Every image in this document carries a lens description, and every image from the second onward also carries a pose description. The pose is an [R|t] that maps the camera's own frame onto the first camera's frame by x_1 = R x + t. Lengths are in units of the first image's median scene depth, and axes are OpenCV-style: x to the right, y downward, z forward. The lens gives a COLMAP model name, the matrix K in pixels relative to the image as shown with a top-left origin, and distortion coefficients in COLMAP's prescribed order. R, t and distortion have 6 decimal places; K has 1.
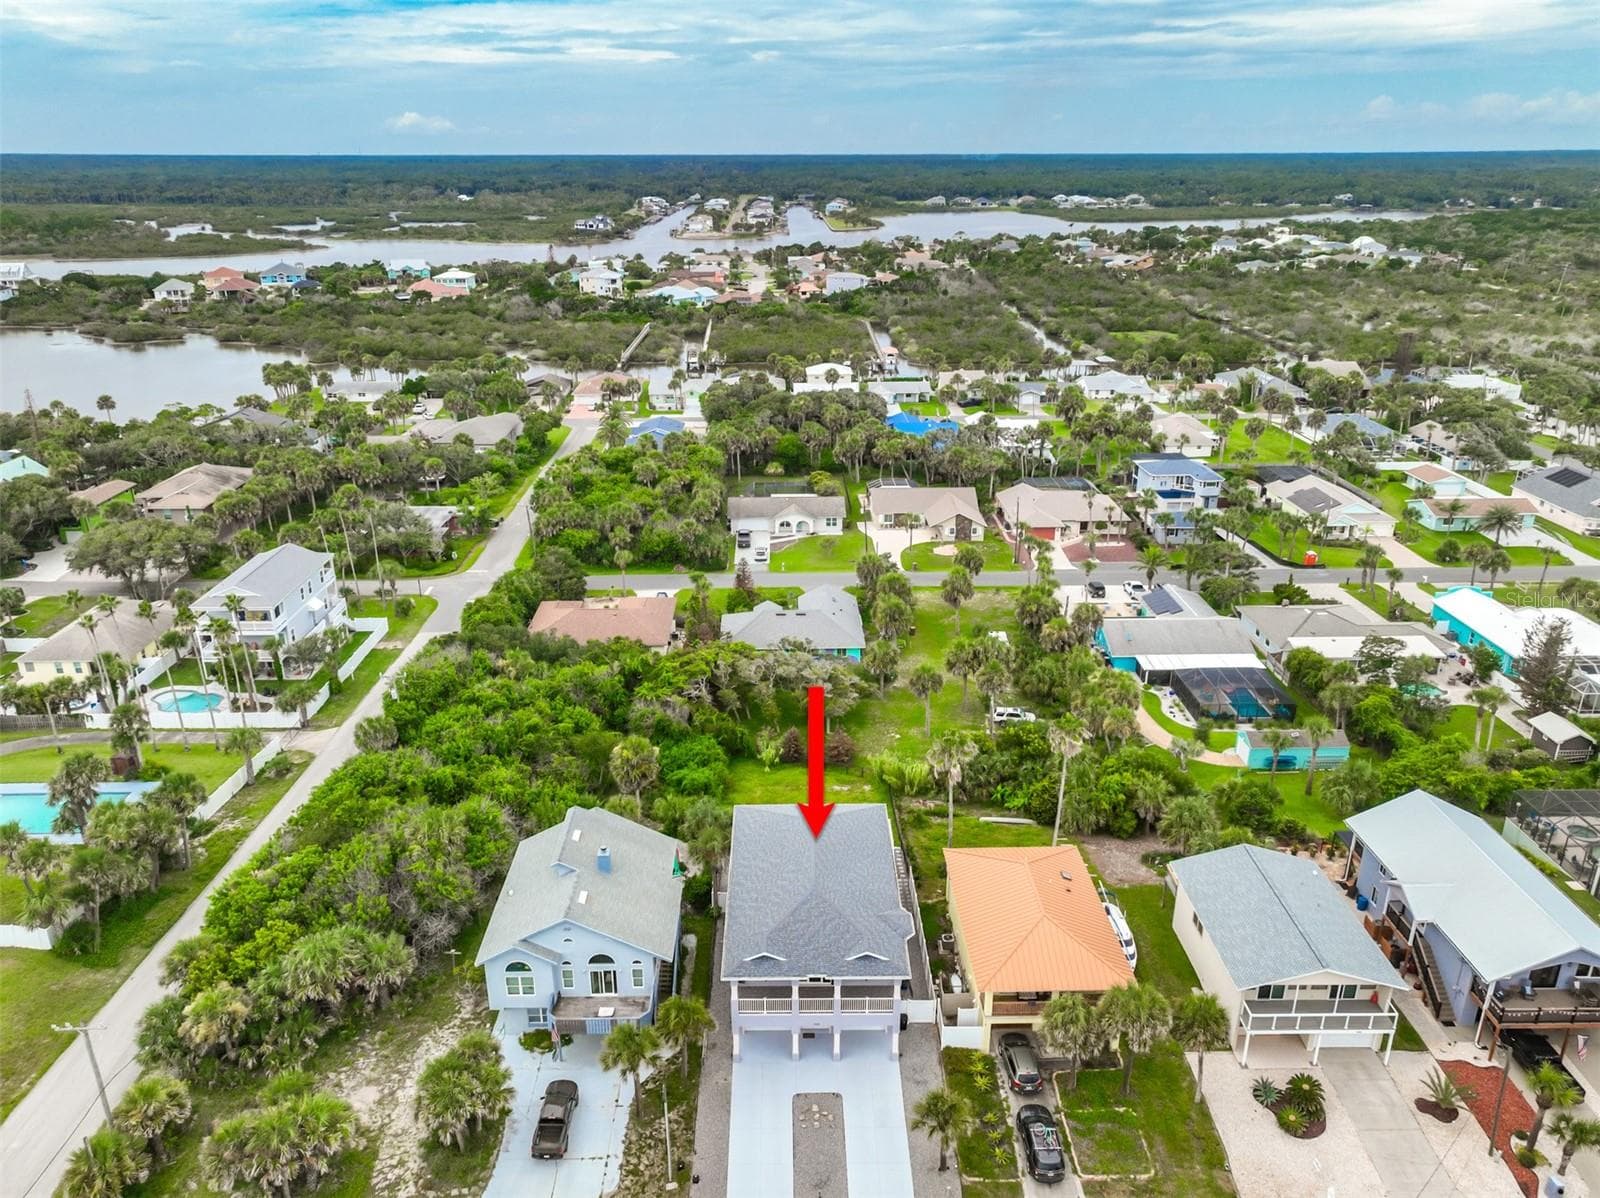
lens RADIAL K [[1145.7, 0, 793.8], [0, 1145.7, 596.9], [0, 0, 1]] dist [0.000253, 0.016905]
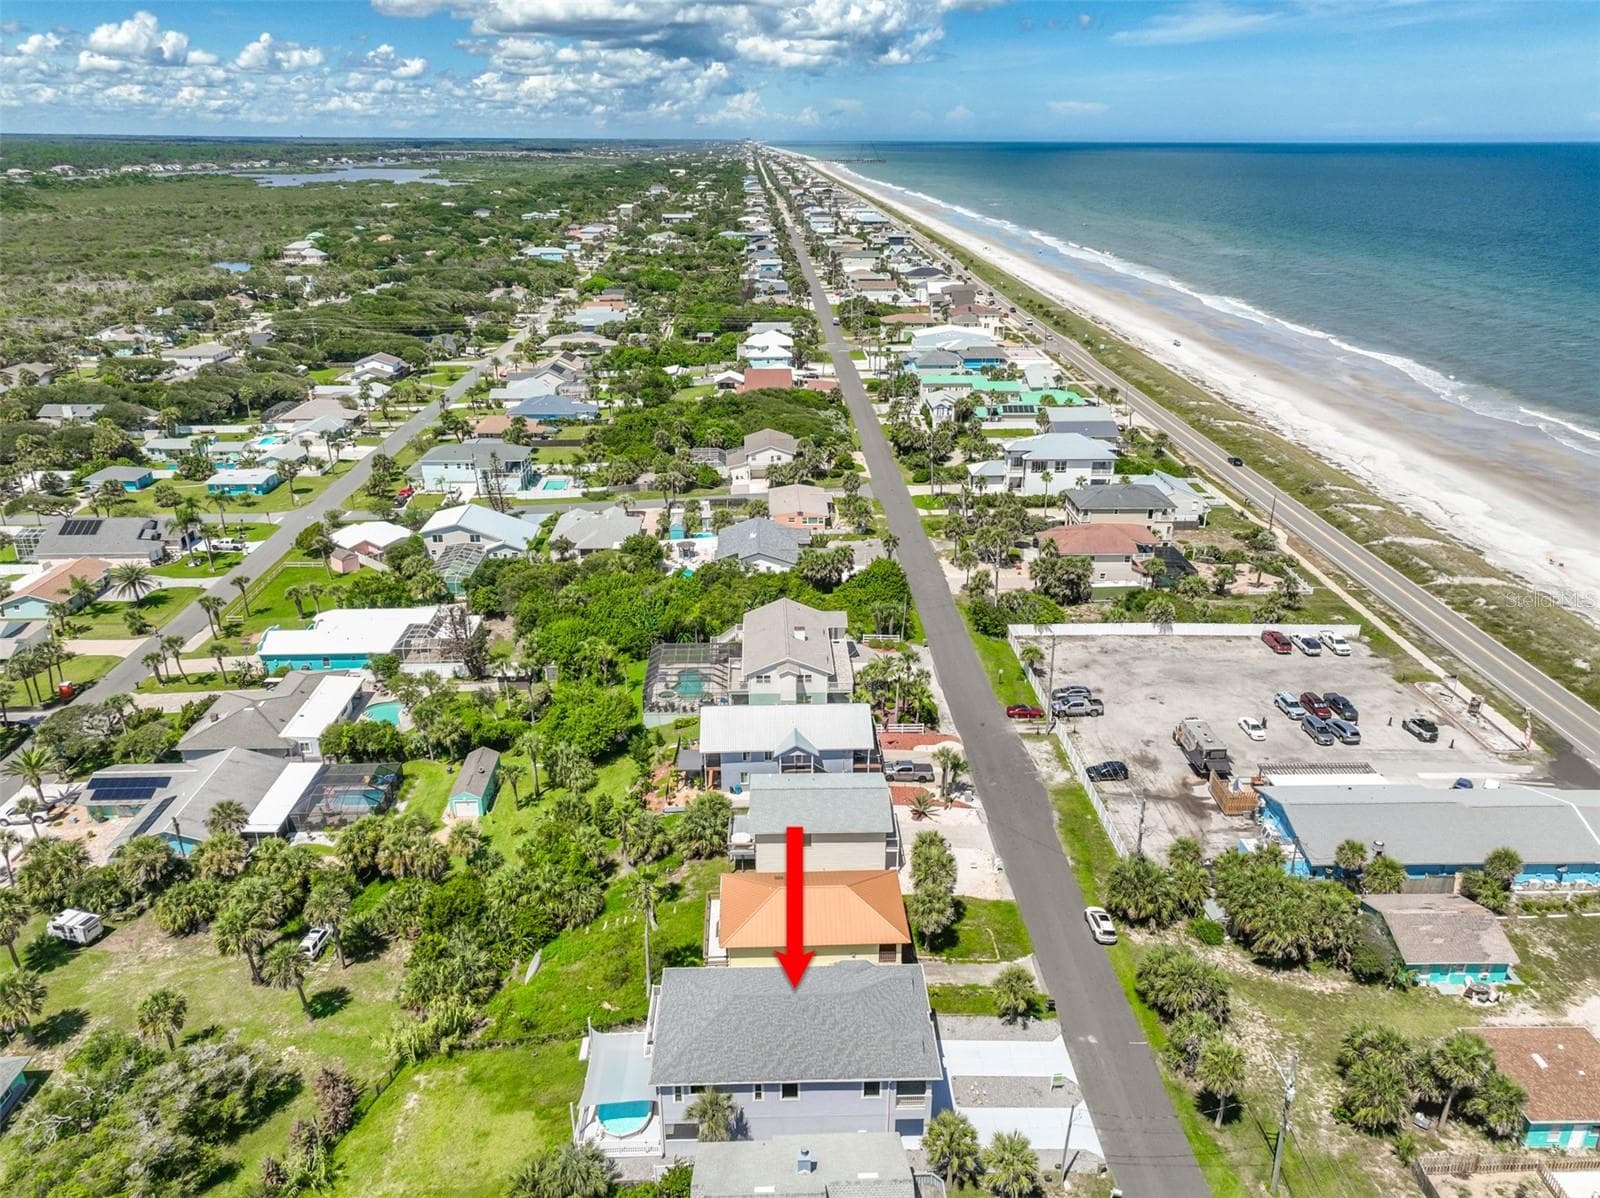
lens RADIAL K [[1145.7, 0, 809.8], [0, 1145.7, 600.1], [0, 0, 1]] dist [0.000253, 0.016905]
pose [[-0.027011, -0.371779, 0.927928, -0.329394], [0.356916, 0.863495, 0.356353, -0.182800], [-0.933746, 0.340818, 0.109370, 0.300956]]
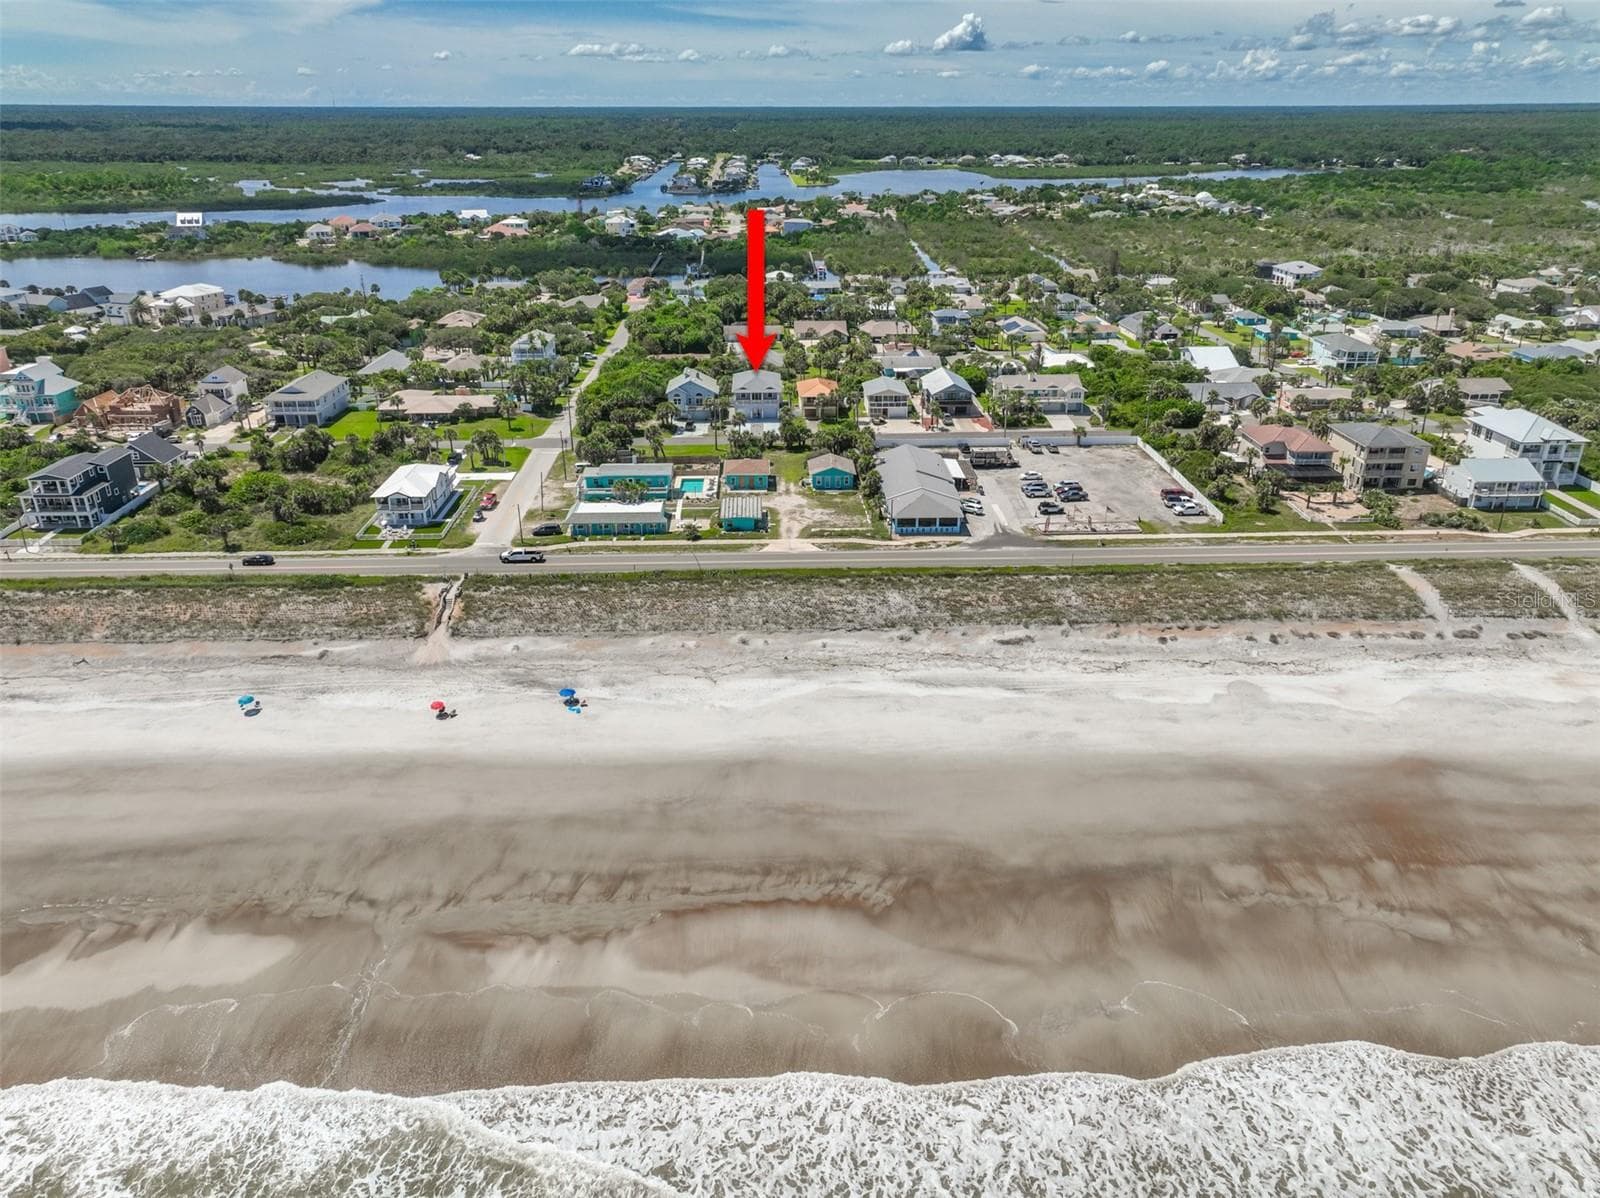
lens RADIAL K [[1145.7, 0, 794.8], [0, 1145.7, 606.9], [0, 0, 1]] dist [0.000253, 0.016905]
pose [[0.999760, -0.007328, 0.020660, 0.022655], [0.006409, 0.999002, 0.044213, 0.317138], [-0.020963, -0.044070, 0.998808, -1.034339]]
